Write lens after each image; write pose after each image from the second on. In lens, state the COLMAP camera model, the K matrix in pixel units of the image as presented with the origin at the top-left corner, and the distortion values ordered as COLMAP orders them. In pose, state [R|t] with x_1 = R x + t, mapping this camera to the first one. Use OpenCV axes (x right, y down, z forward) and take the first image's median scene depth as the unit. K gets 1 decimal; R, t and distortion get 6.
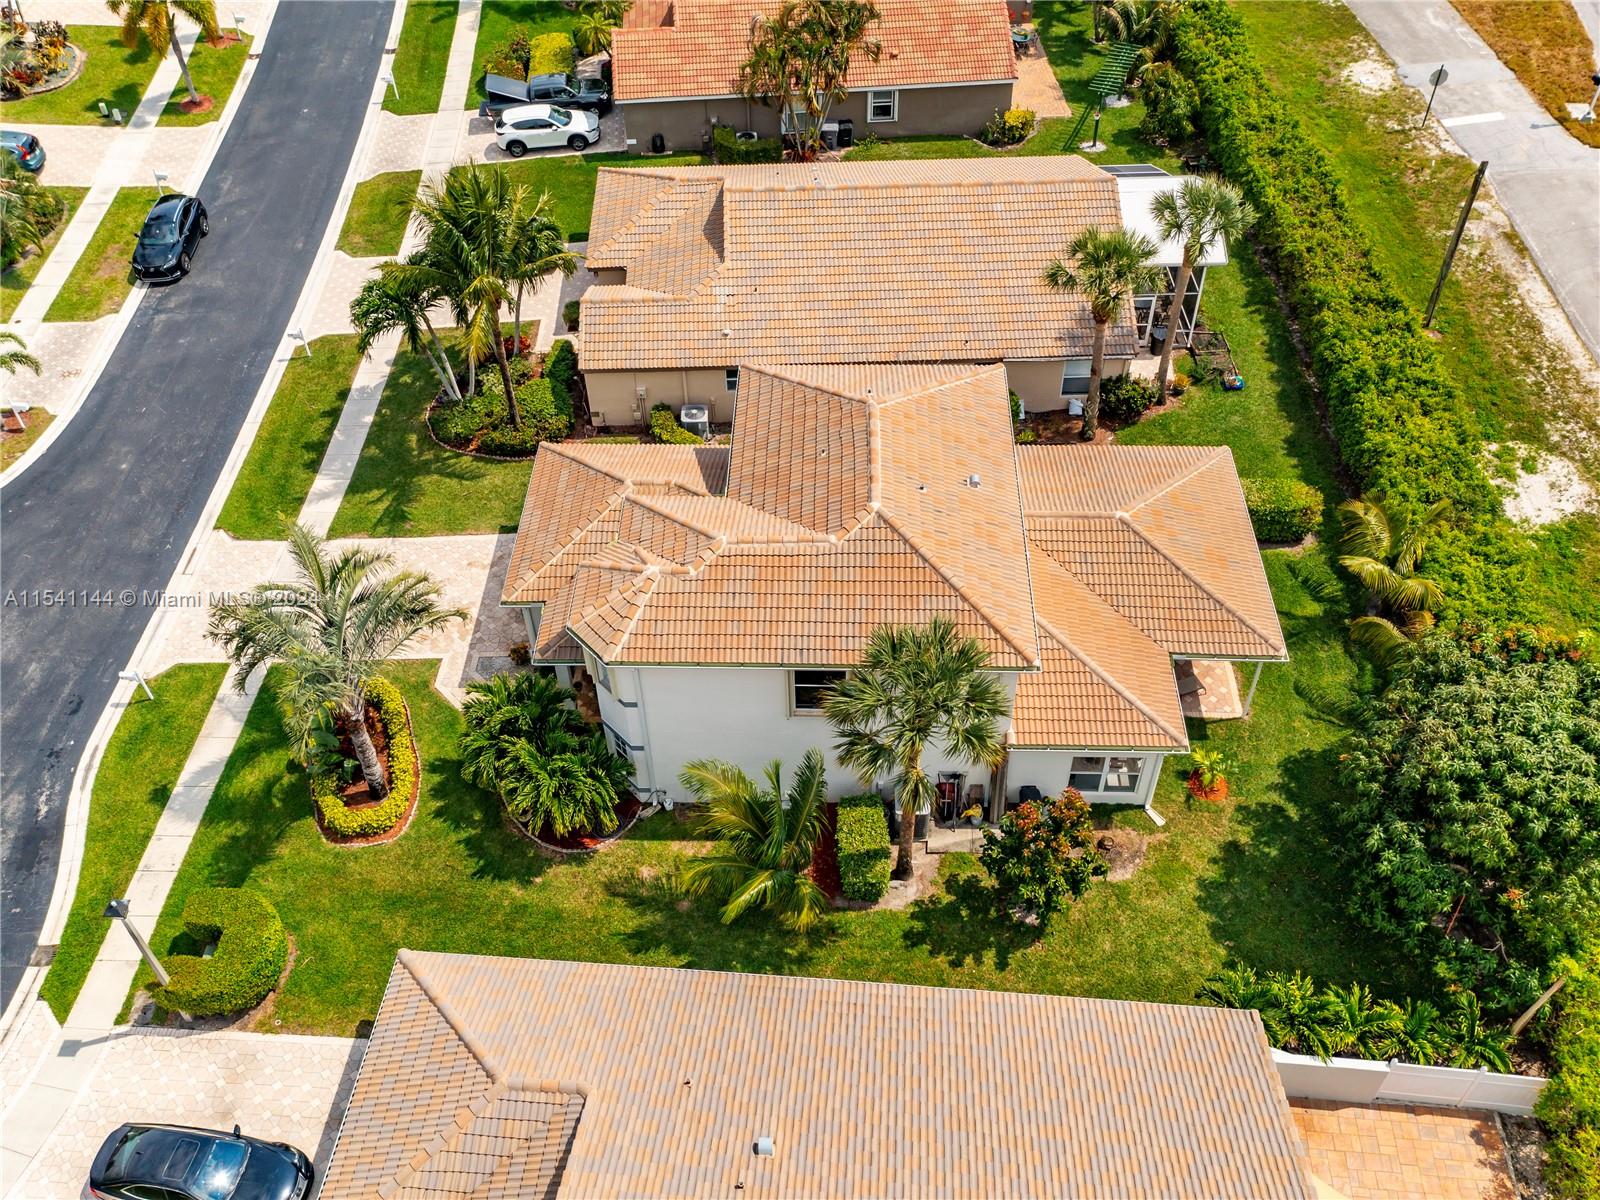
lens RADIAL K [[1392.0, 0, 800.0], [0, 1392.0, 600.0], [0, 0, 1]] dist [0.016534, -0.000582]
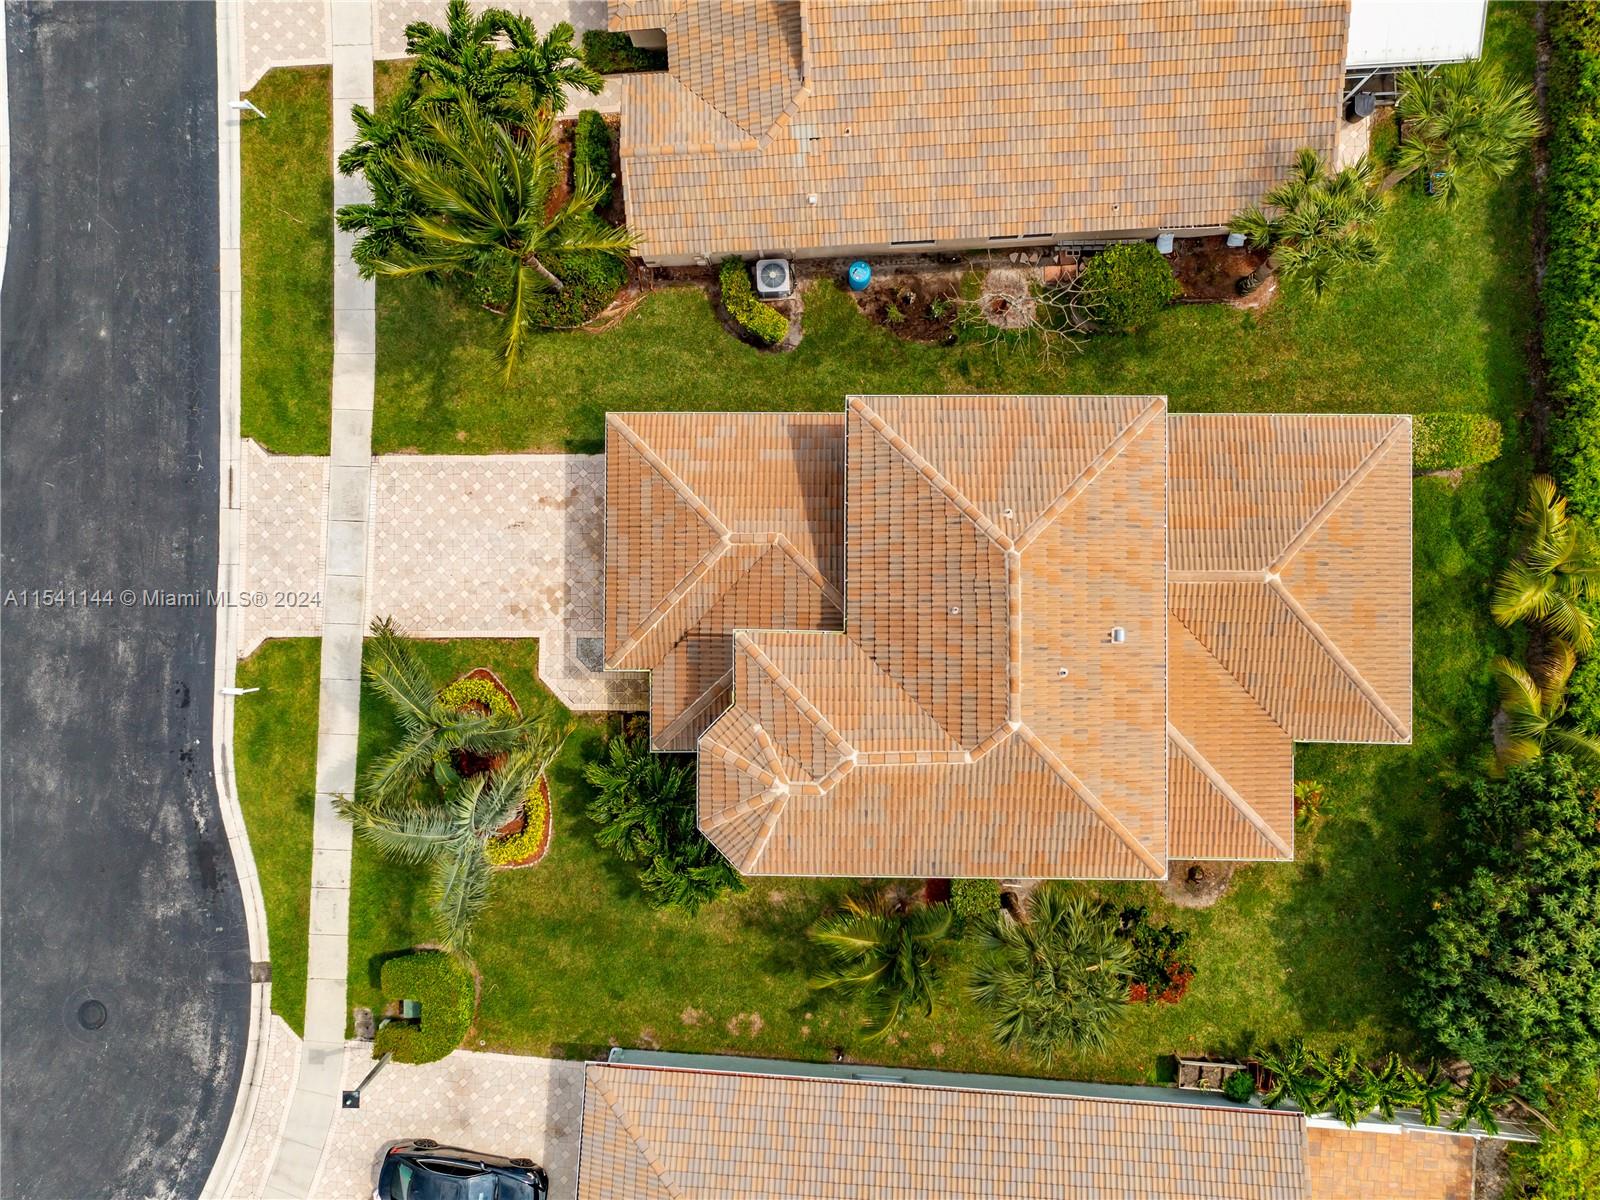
lens RADIAL K [[1392.0, 0, 800.0], [0, 1392.0, 600.0], [0, 0, 1]] dist [0.016534, -0.000582]
pose [[0.999688, -0.024038, -0.006827, -0.074414], [0.022260, 0.732489, 0.680415, -0.700291], [-0.011355, -0.680354, 0.732796, 0.335340]]
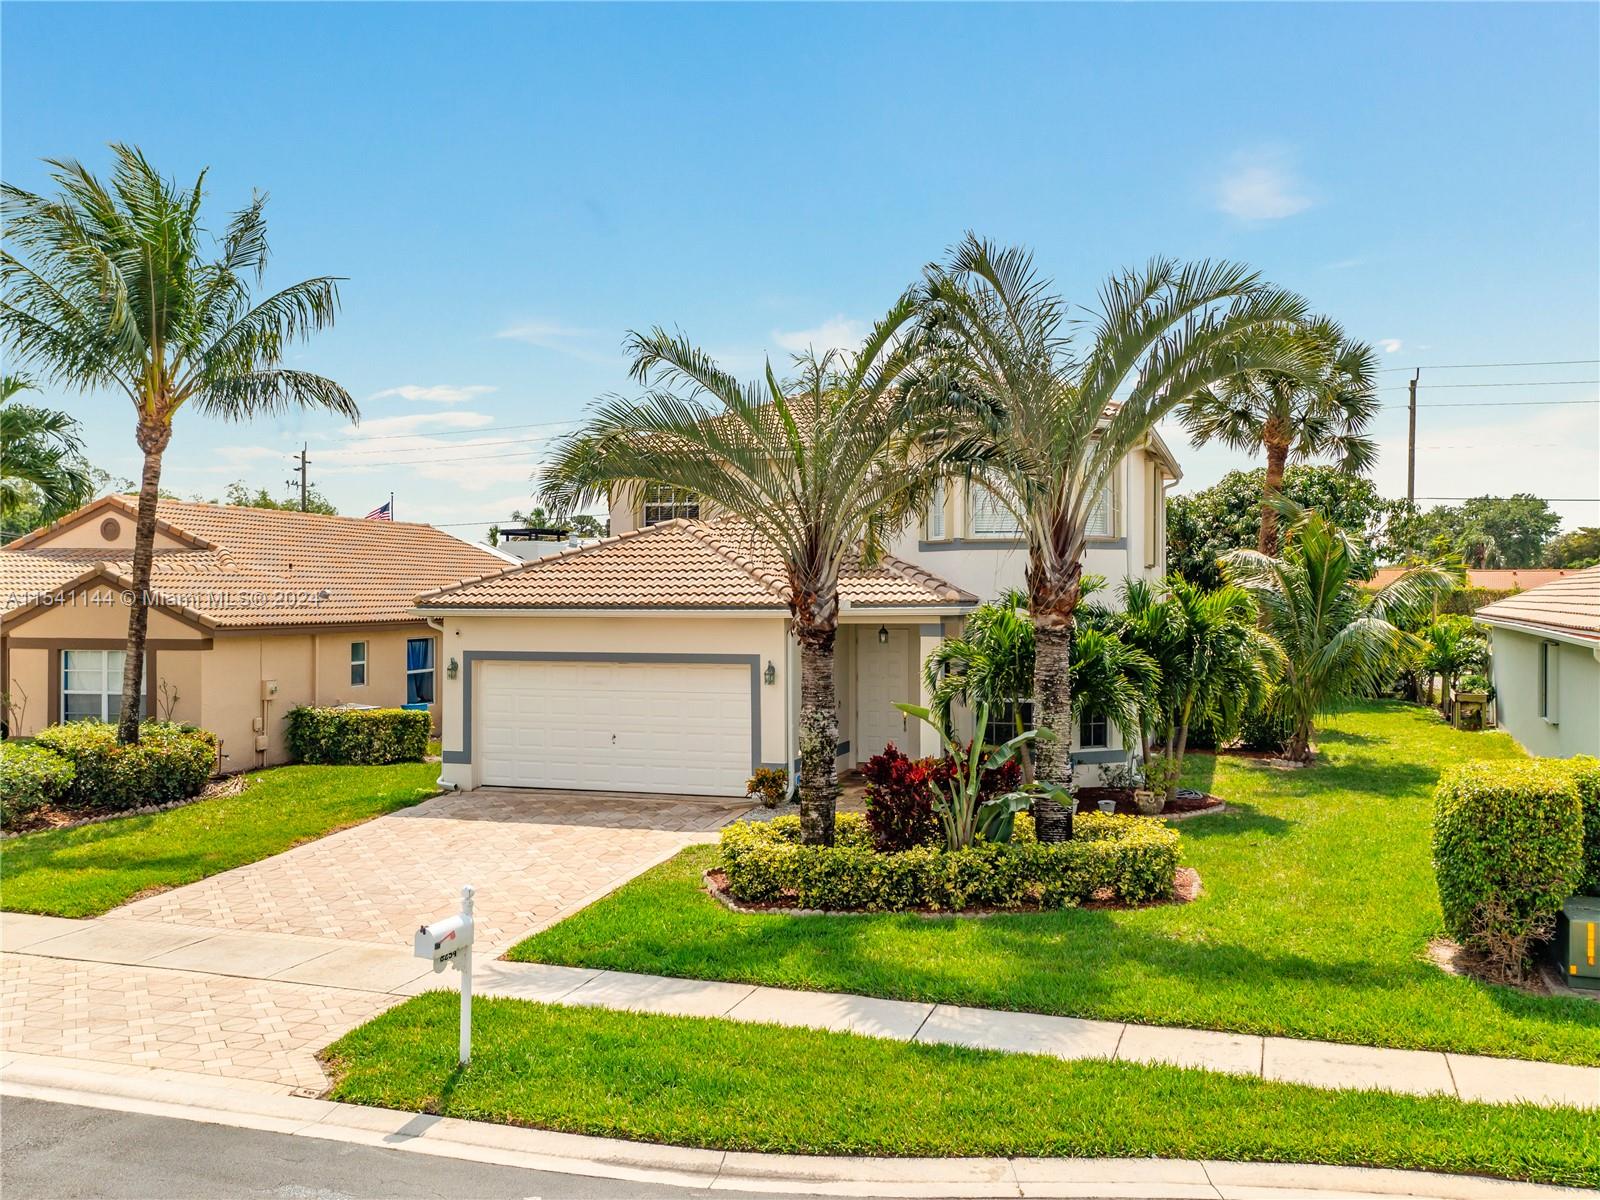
lens RADIAL K [[1392.0, 0, 800.0], [0, 1392.0, 600.0], [0, 0, 1]] dist [0.016534, -0.000582]
pose [[0.262685, -0.024823, 0.964562, -0.753699], [0.694895, 0.698417, -0.171271, 0.104798], [-0.669415, 0.715260, 0.200713, 0.916915]]
